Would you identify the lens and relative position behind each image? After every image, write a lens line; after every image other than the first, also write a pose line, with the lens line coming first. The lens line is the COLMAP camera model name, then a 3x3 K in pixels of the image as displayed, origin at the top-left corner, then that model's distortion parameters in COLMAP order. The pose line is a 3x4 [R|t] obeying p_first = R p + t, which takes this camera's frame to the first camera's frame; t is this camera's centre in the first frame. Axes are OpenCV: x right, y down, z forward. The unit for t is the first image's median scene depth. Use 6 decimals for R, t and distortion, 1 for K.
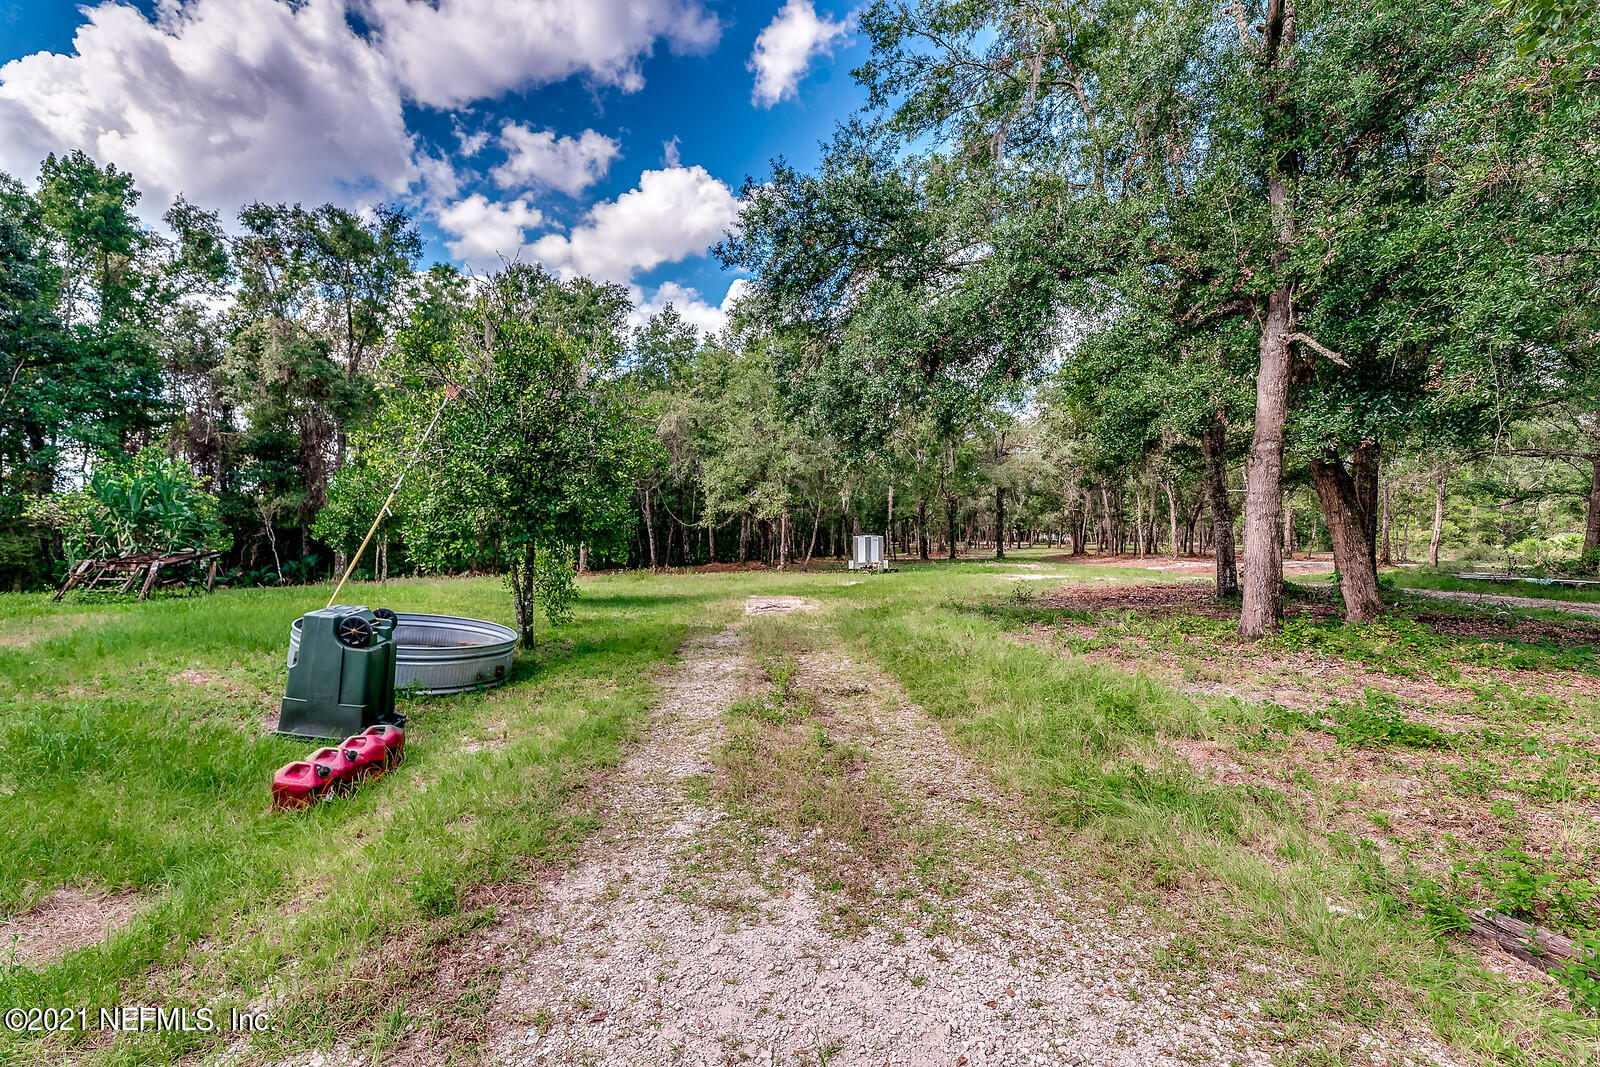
lens RADIAL K [[664.5, 0, 800.0], [0, 664.5, 533.5], [0, 0, 1]] dist [0.000490, 0.000046]
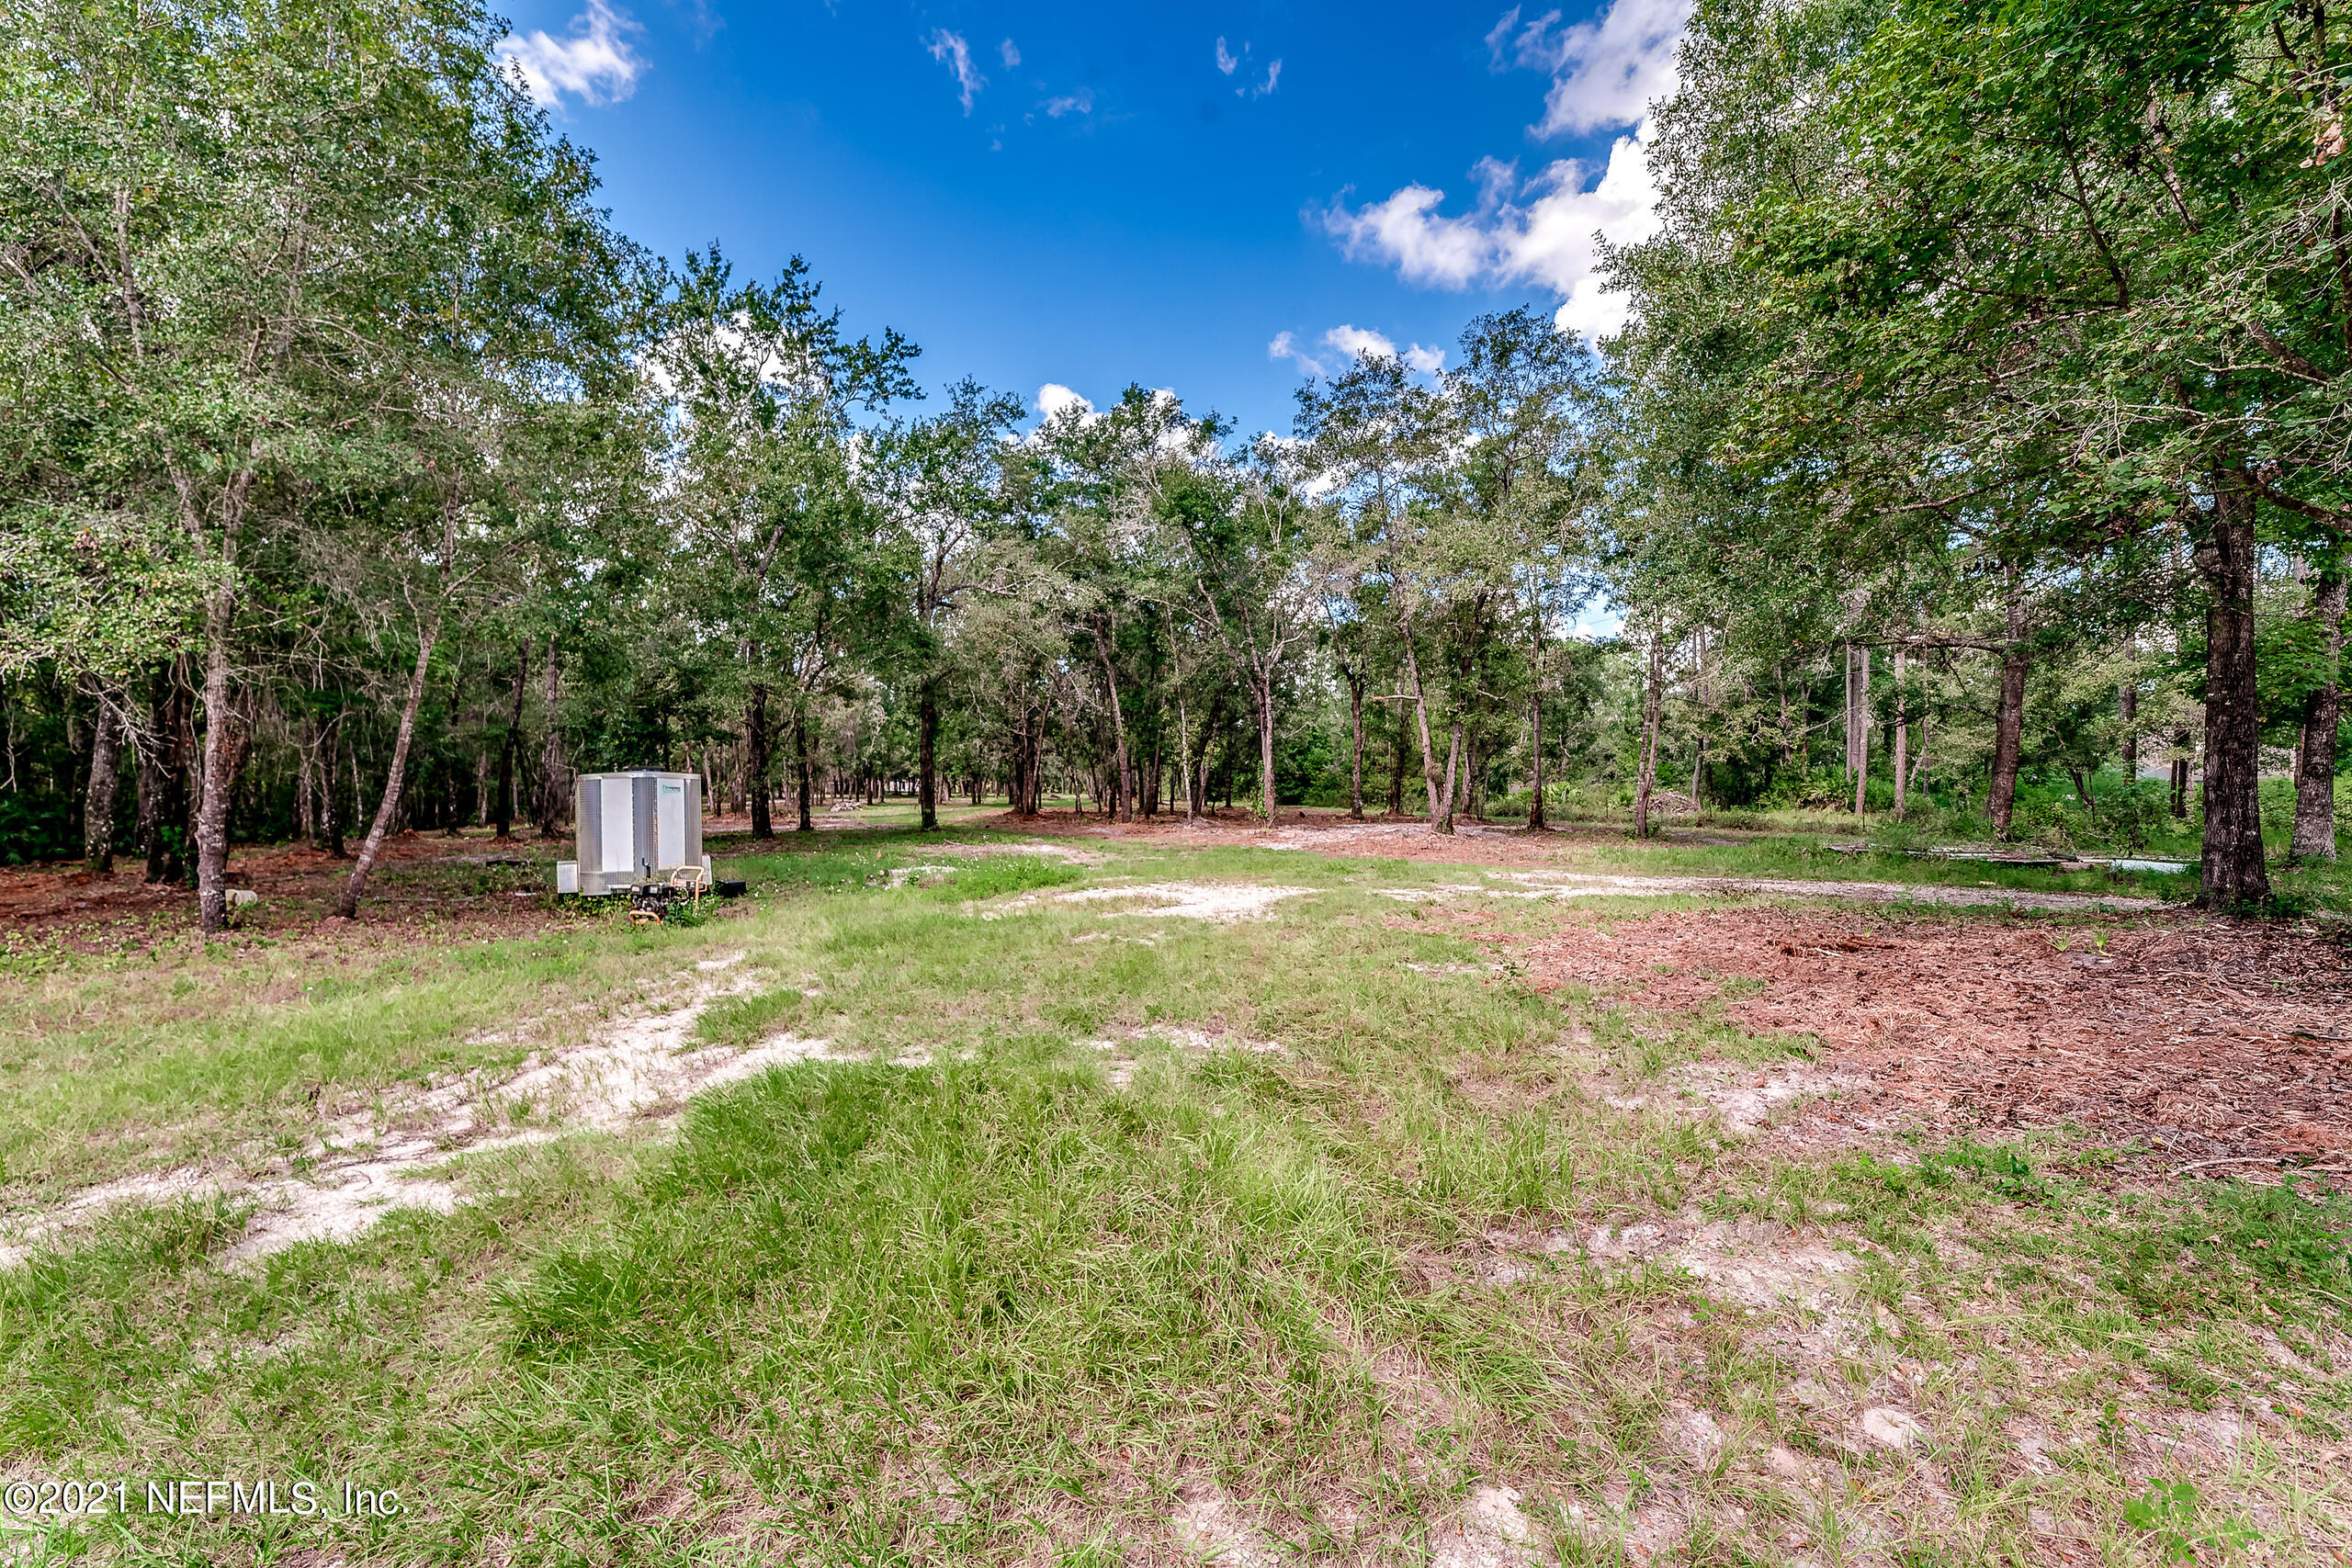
lens RADIAL K [[1006.2, 0, 1176.0], [0, 1006.2, 784.0], [0, 0, 1]] dist [0.000225, 0.000040]
pose [[0.795625, 0.004192, 0.605775, 0.027354], [-0.005978, 0.999982, 0.000932, 0.006457], [-0.605760, -0.004363, 0.795635, 0.545887]]
